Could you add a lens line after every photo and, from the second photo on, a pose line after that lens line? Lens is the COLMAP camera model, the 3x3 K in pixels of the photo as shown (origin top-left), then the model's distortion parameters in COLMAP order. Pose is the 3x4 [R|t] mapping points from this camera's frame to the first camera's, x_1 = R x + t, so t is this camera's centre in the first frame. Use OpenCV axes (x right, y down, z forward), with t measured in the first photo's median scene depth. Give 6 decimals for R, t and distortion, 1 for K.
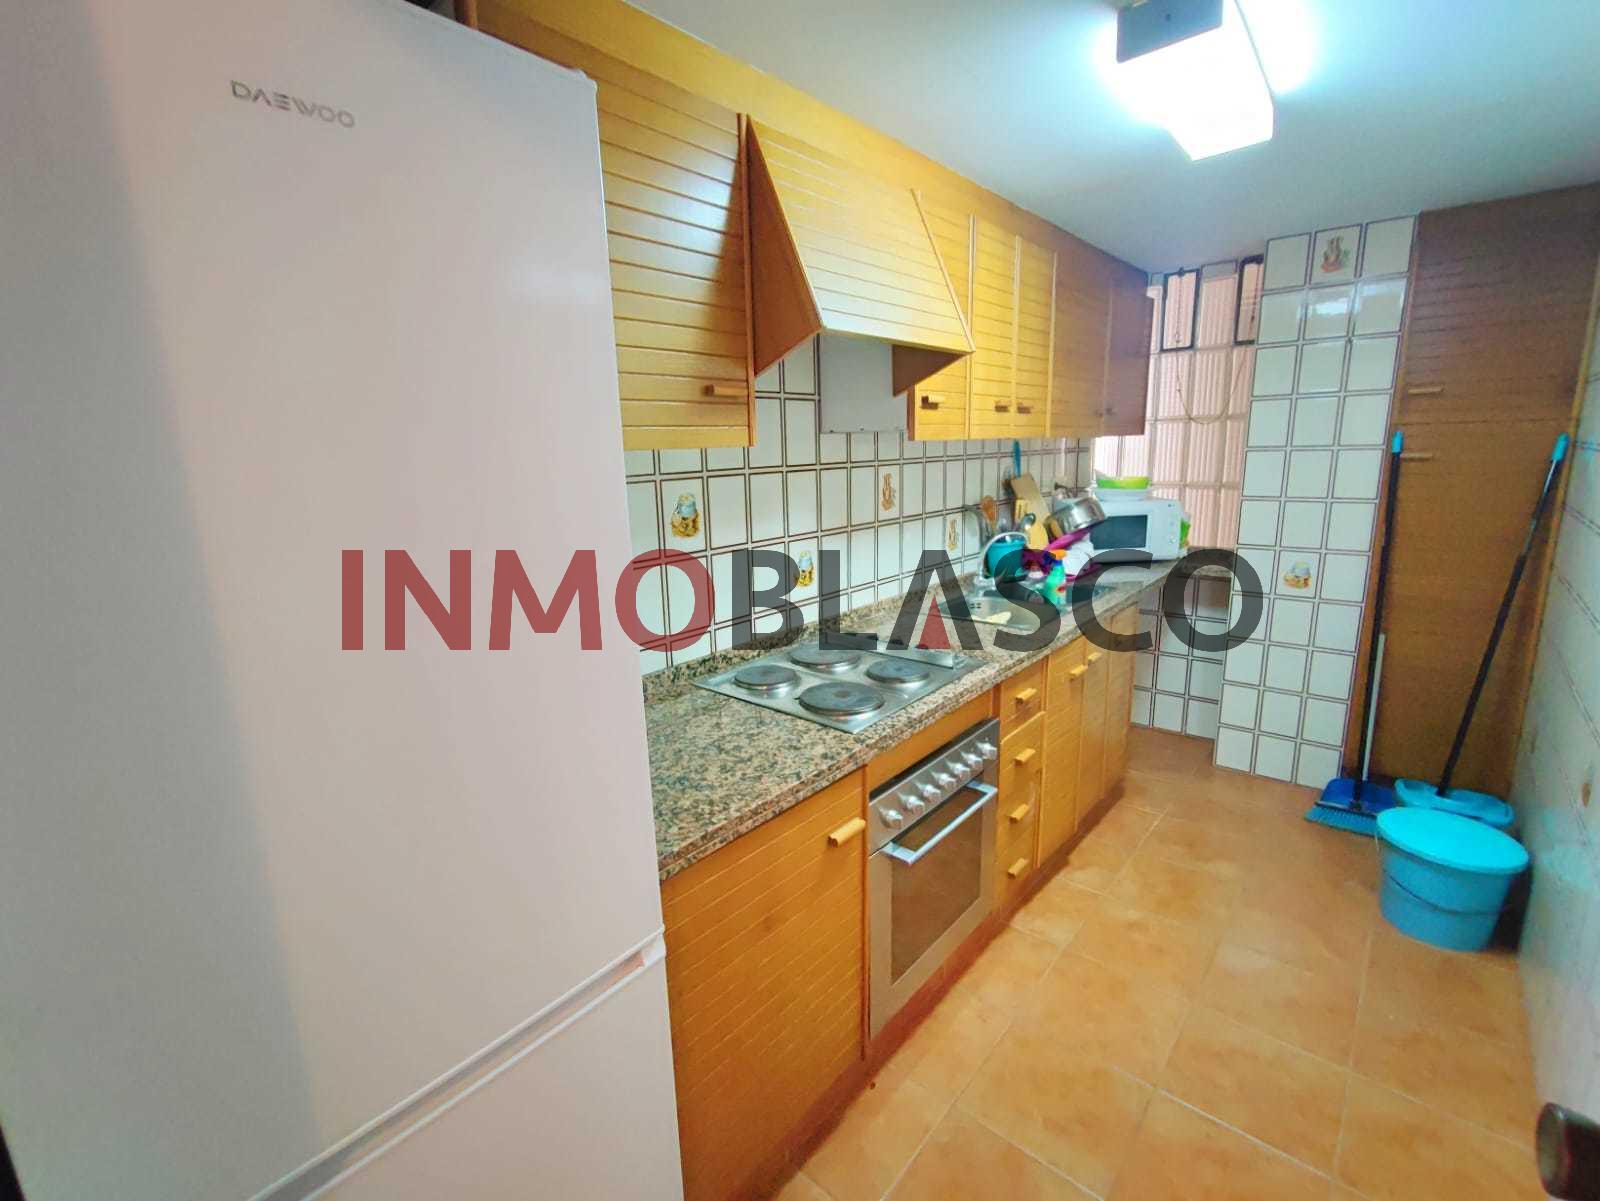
lens RADIAL K [[728.7, 0, 818.6], [0, 728.7, 596.5], [0, 0, 1]] dist [0.001028, 0.000377]
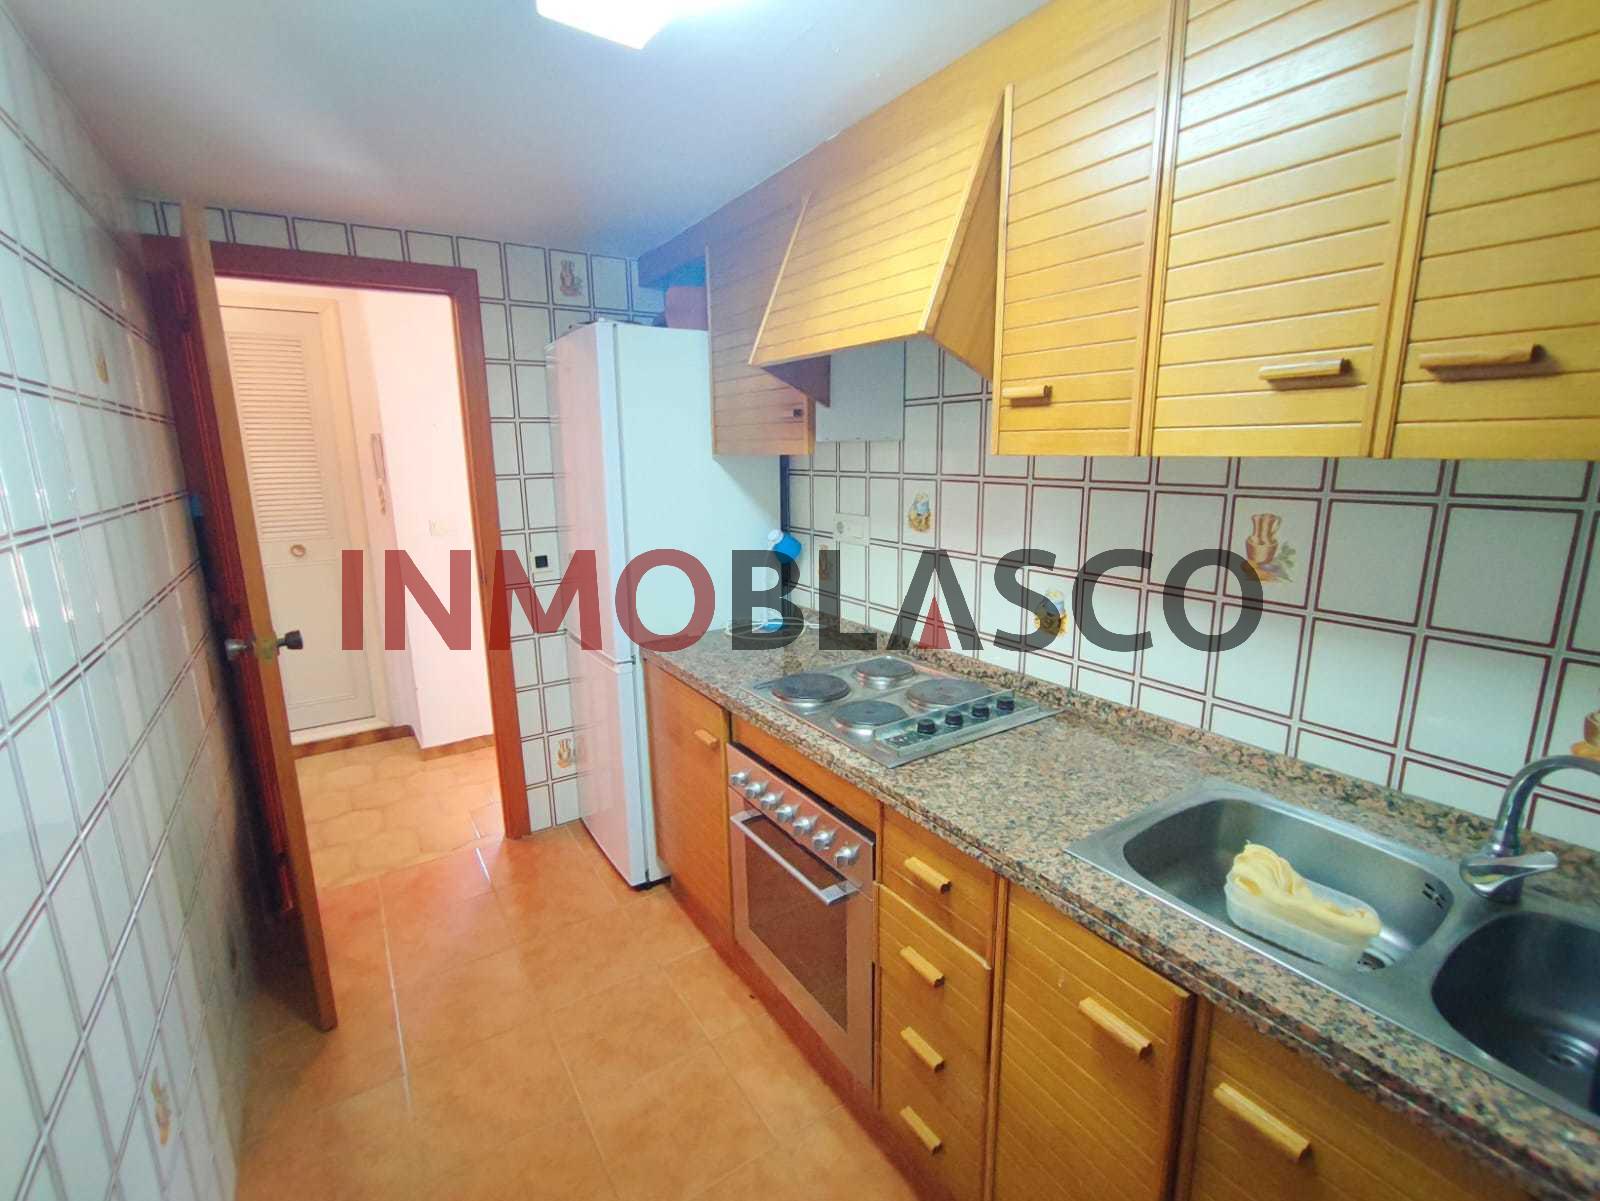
lens RADIAL K [[728.7, 0, 818.6], [0, 728.7, 596.5], [0, 0, 1]] dist [0.001028, 0.000377]
pose [[-0.262708, 0.215845, -0.940423, 0.956211], [-0.197182, 0.942078, 0.271308, -0.265638], [0.944512, 0.256710, -0.204930, 1.127963]]
